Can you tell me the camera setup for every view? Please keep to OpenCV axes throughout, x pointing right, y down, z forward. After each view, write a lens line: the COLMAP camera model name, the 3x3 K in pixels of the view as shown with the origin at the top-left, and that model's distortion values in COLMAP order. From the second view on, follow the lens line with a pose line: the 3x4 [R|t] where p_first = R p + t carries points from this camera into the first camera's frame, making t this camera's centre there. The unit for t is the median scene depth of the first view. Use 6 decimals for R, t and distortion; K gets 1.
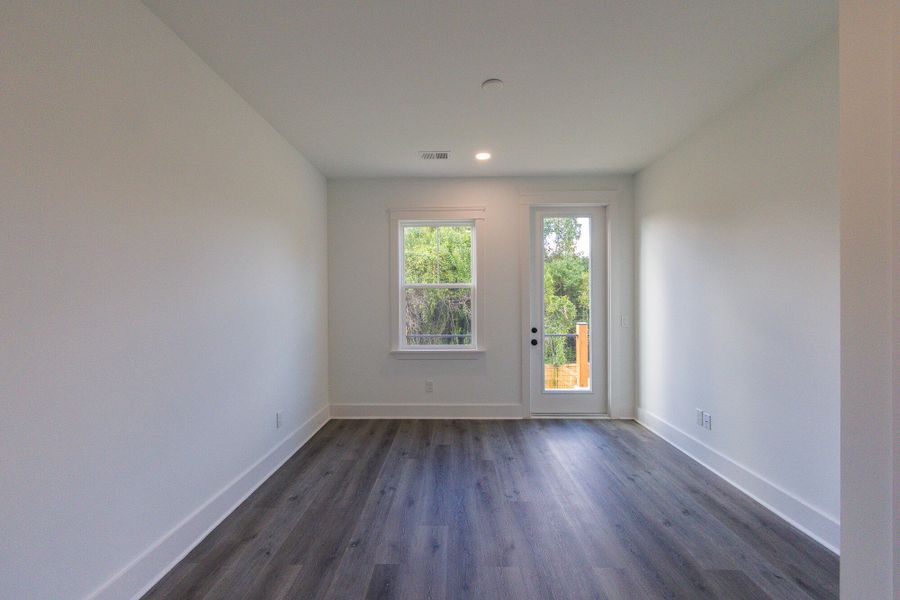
lens RADIAL K [[361.2, 0, 447.8], [0, 361.2, 302.8], [0, 0, 1]] dist [0.001533, 0.000278]
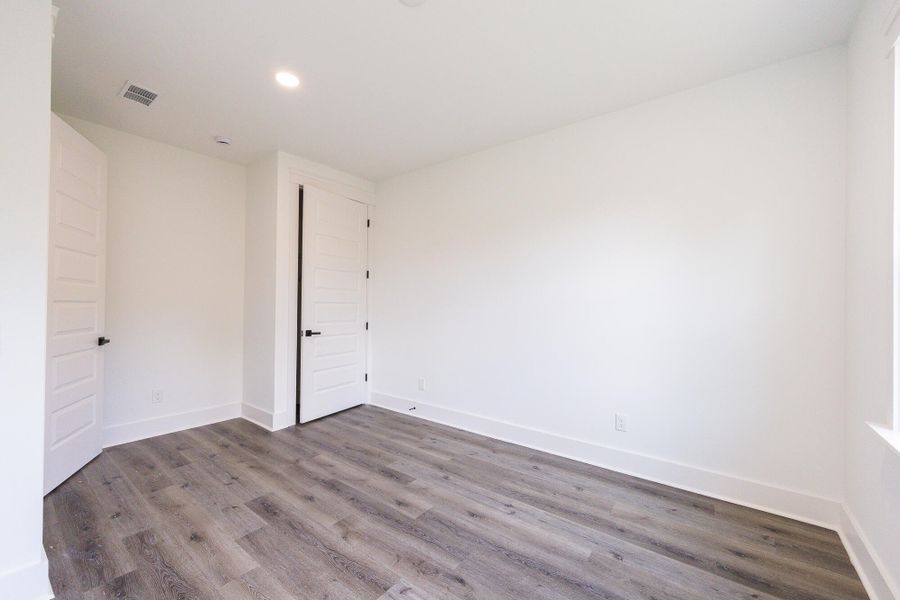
lens RADIAL K [[361.2, 0, 447.8], [0, 361.2, 302.8], [0, 0, 1]] dist [0.001533, 0.000278]
pose [[-0.598807, 0.000427, -0.800893, 0.632776], [-0.007190, 0.999957, 0.005909, 0.020976], [0.800861, 0.009297, -0.598778, 1.431271]]
